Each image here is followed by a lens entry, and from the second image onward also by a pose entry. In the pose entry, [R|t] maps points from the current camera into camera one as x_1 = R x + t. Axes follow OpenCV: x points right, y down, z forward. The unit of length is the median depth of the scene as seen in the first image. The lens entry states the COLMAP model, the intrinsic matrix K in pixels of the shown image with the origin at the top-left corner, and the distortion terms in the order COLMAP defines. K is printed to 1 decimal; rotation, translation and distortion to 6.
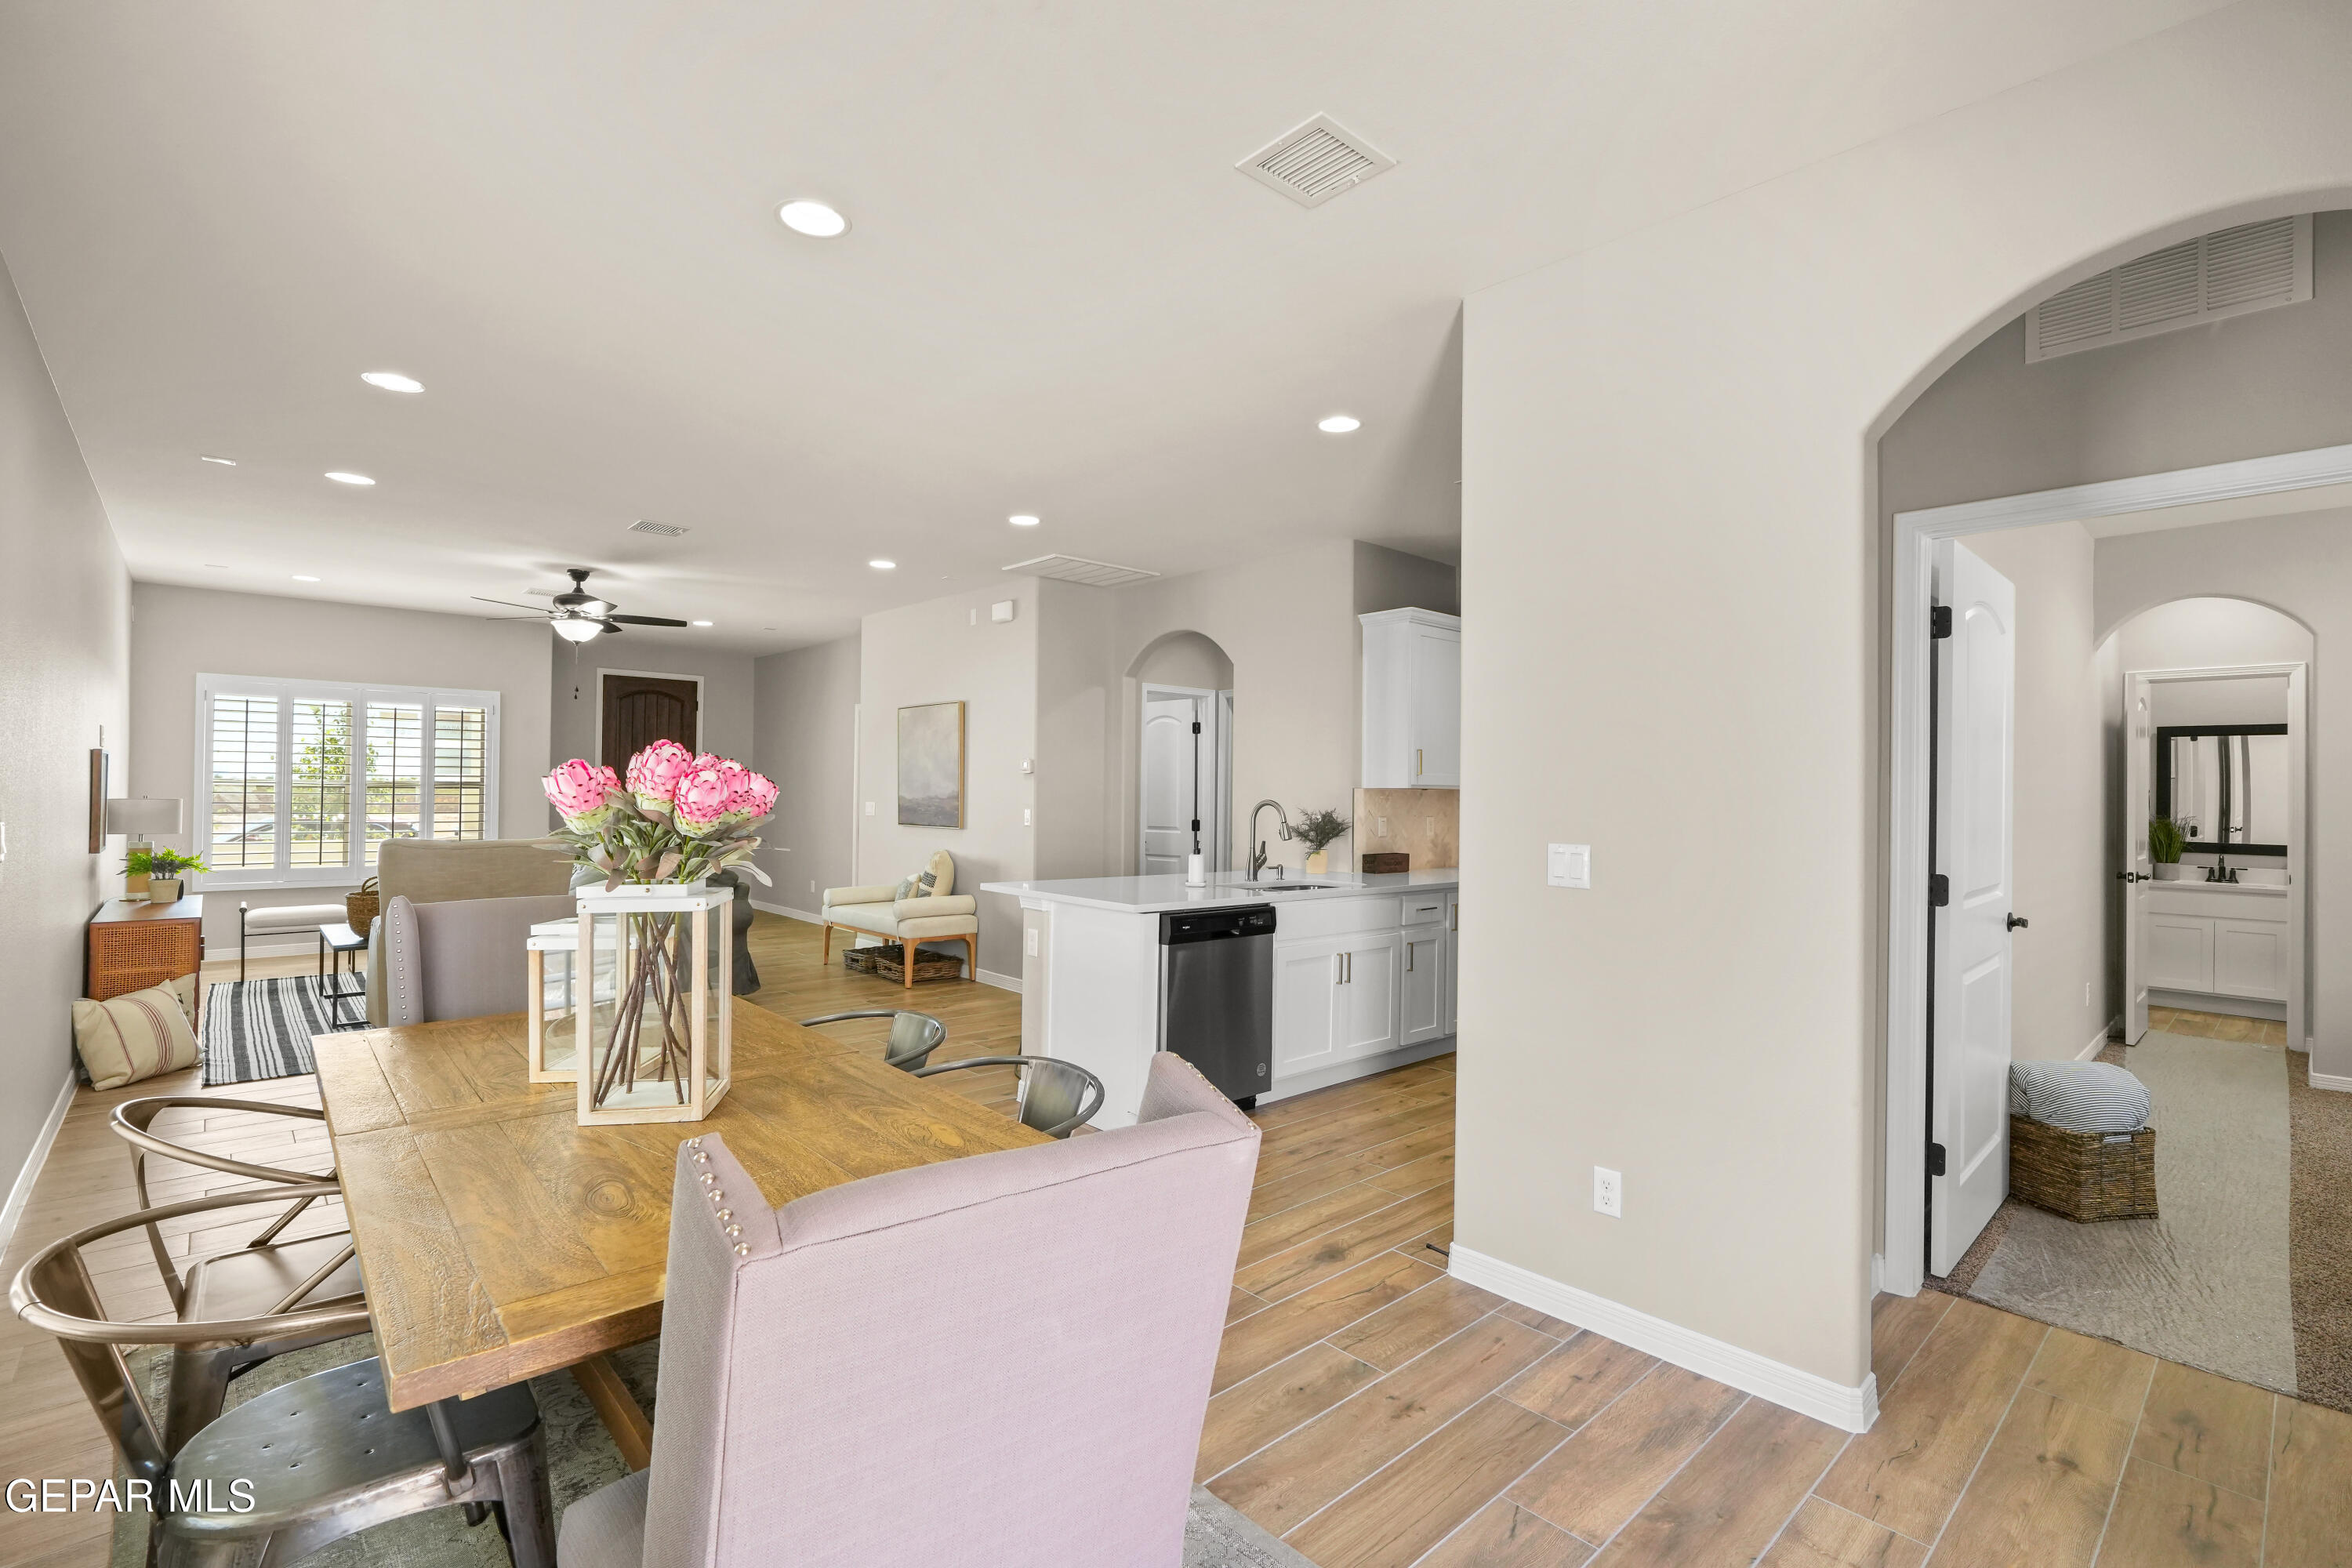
lens RADIAL K [[1062.4, 0, 1178.4], [0, 1062.4, 780.5], [0, 0, 1]] dist [-0.007244, 0.001242]
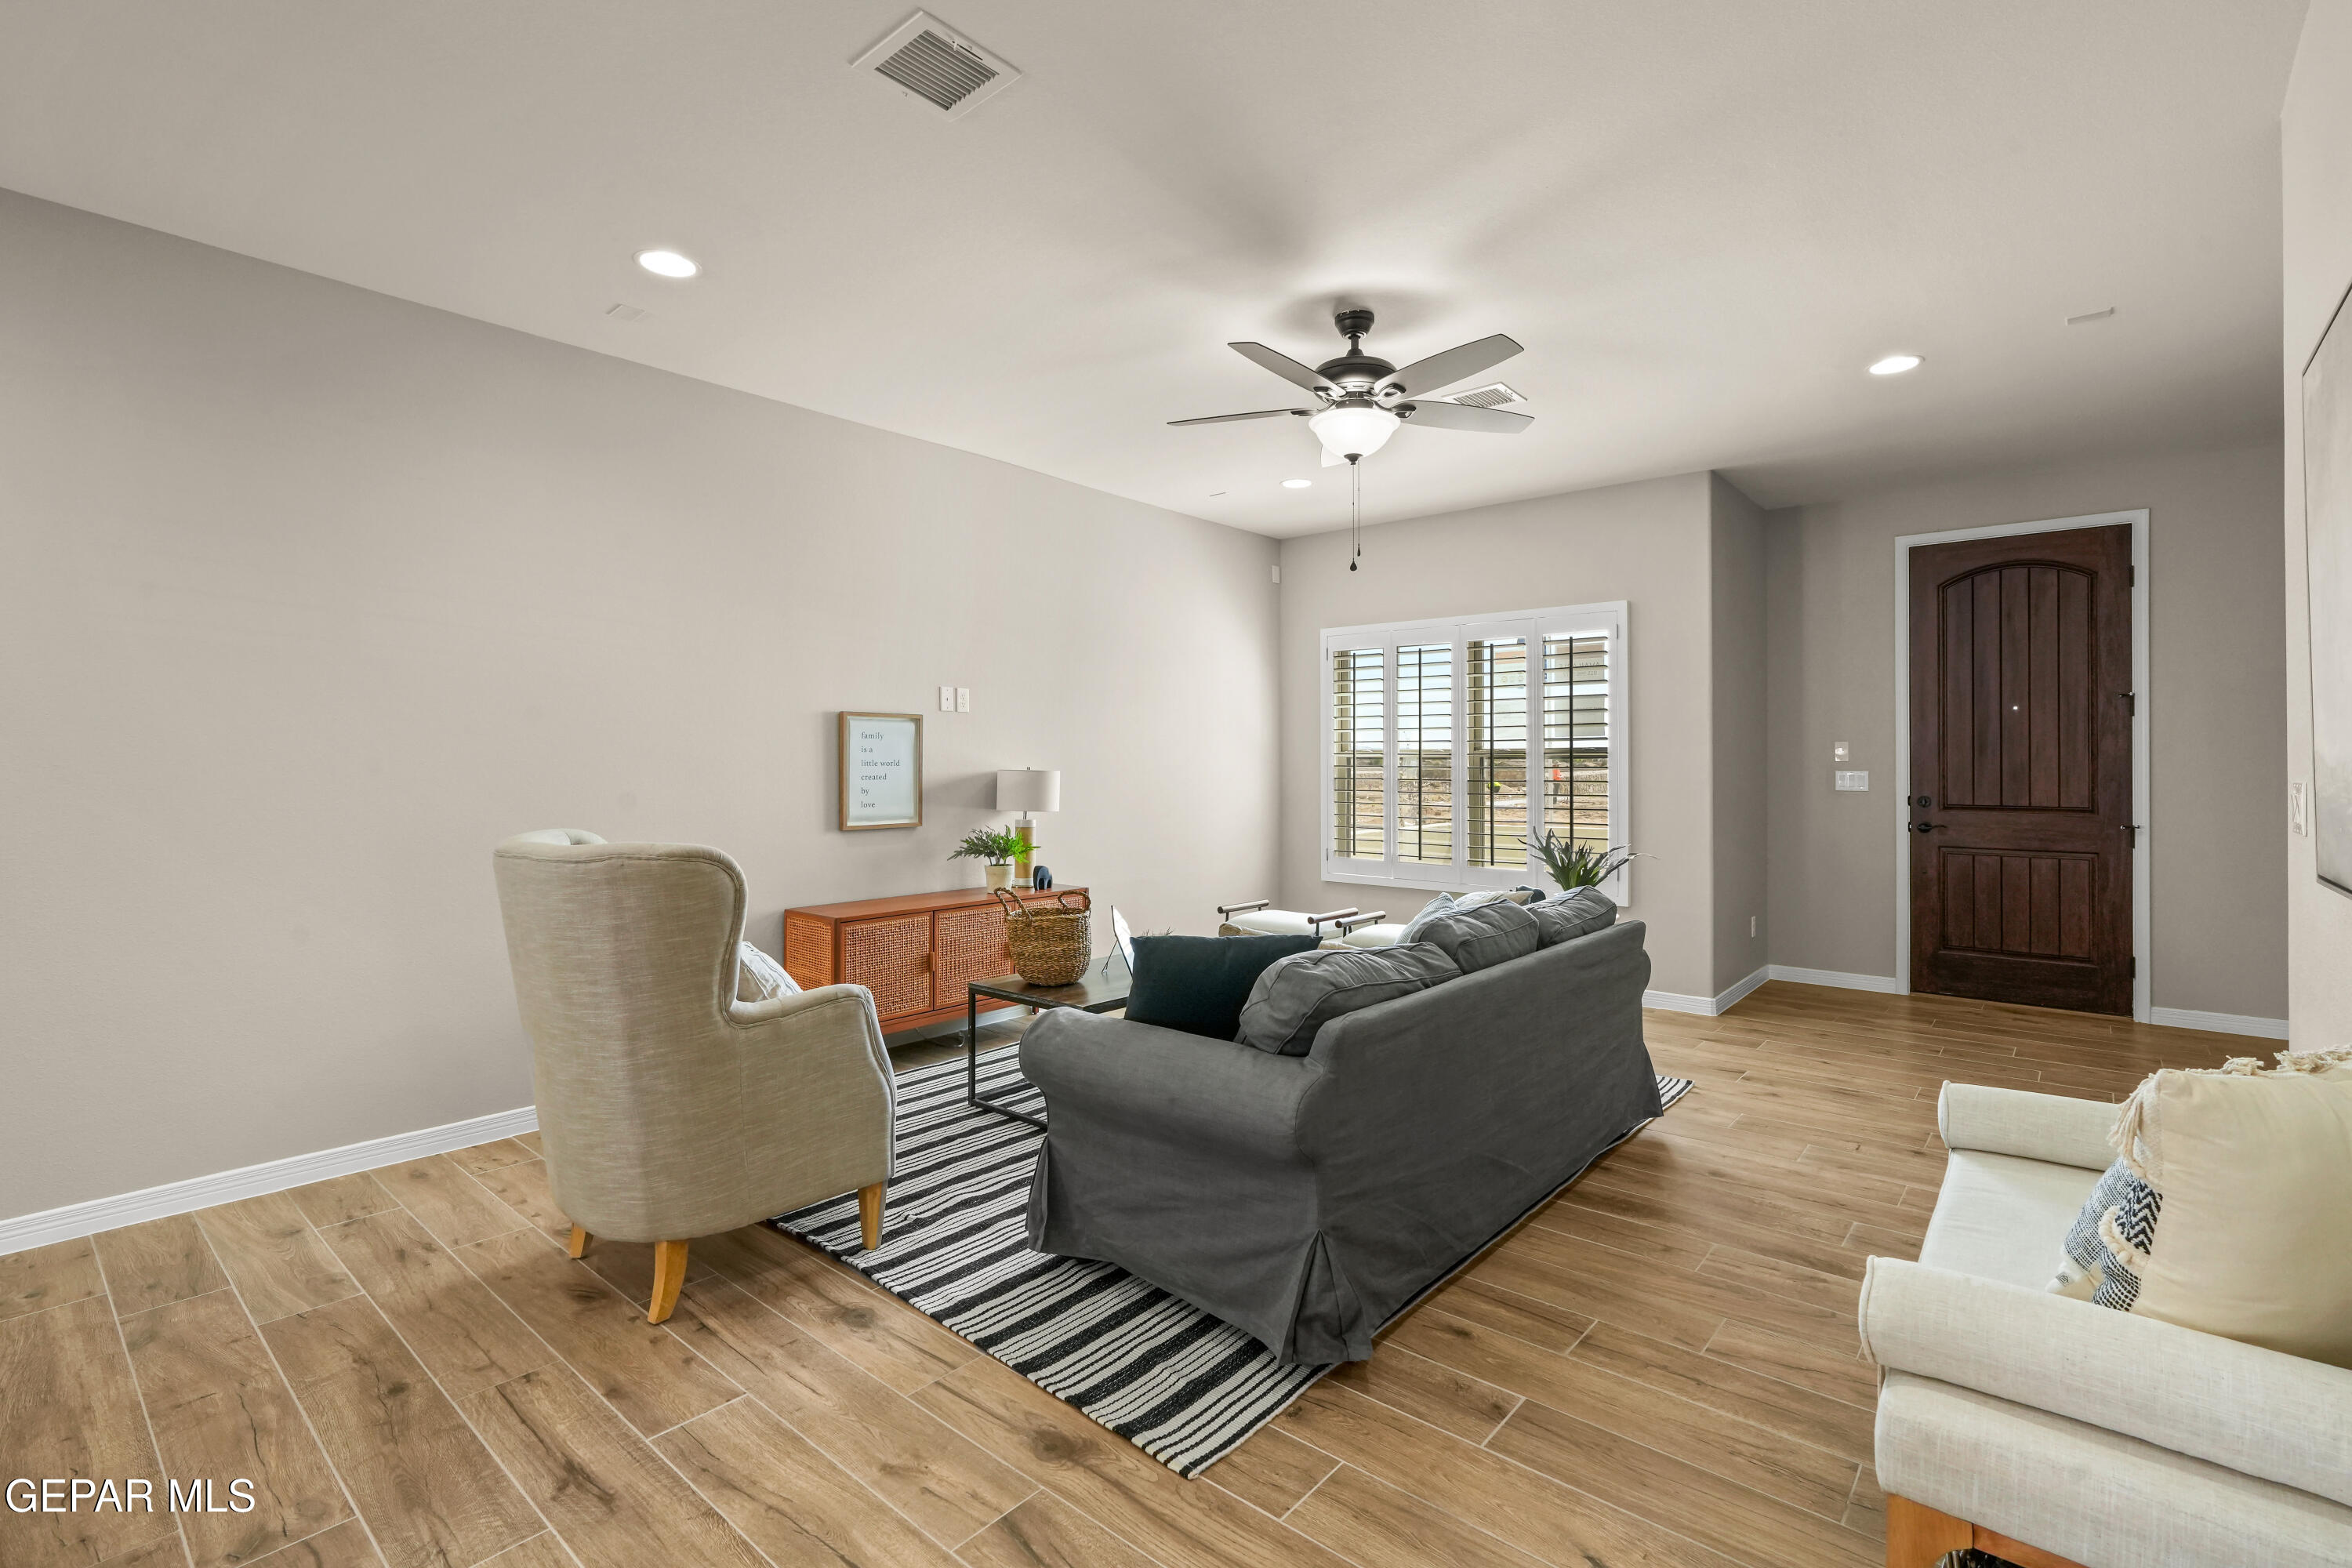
lens RADIAL K [[1064.0, 0, 1184.2], [0, 1064.0, 755.6], [0, 0, 1]] dist [-0.005799, 0.000627]
pose [[0.123435, -0.019135, -0.992168, -0.090498], [0.009633, 0.999790, -0.018084, 0.022071], [0.992306, -0.007325, 0.123593, 0.984747]]
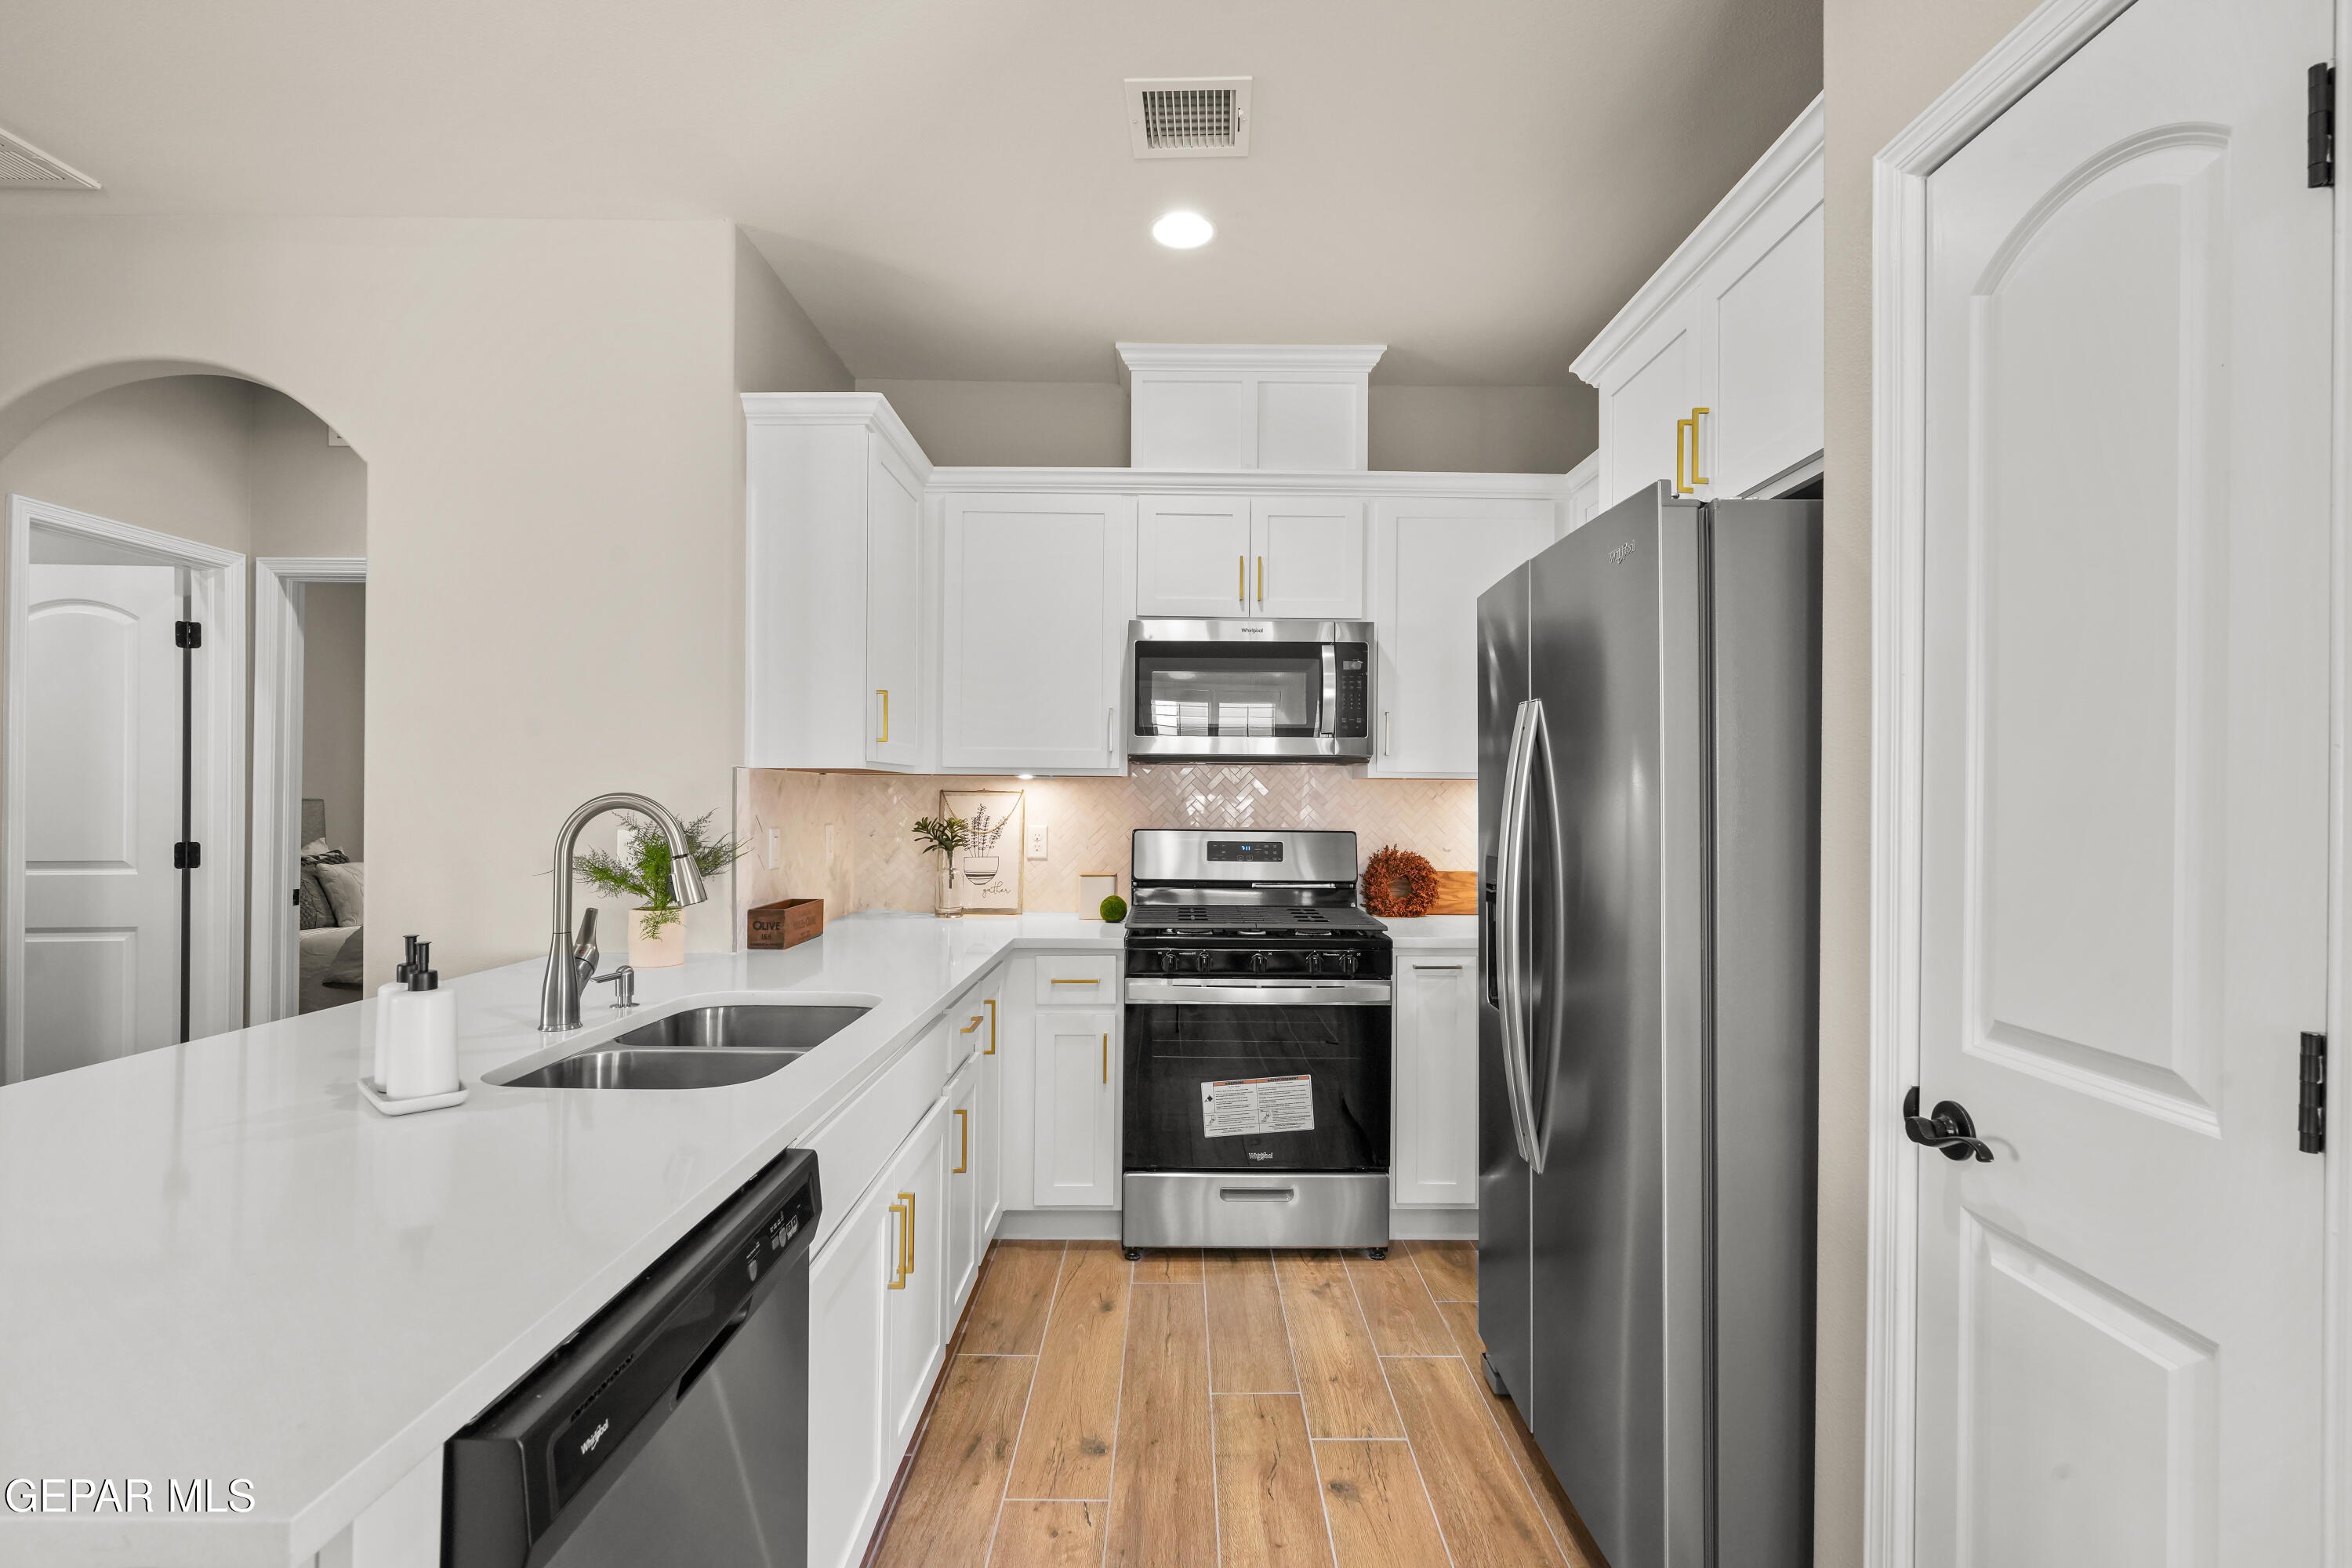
lens RADIAL K [[1059.9, 0, 1177.7], [0, 1059.9, 794.0], [0, 0, 1]] dist [-0.006309, 0.000560]
pose [[0.670685, -0.004644, 0.741728, -0.043115], [-0.006936, 0.999897, 0.012532, 0.011066], [-0.741710, -0.013549, 0.670584, 0.530548]]
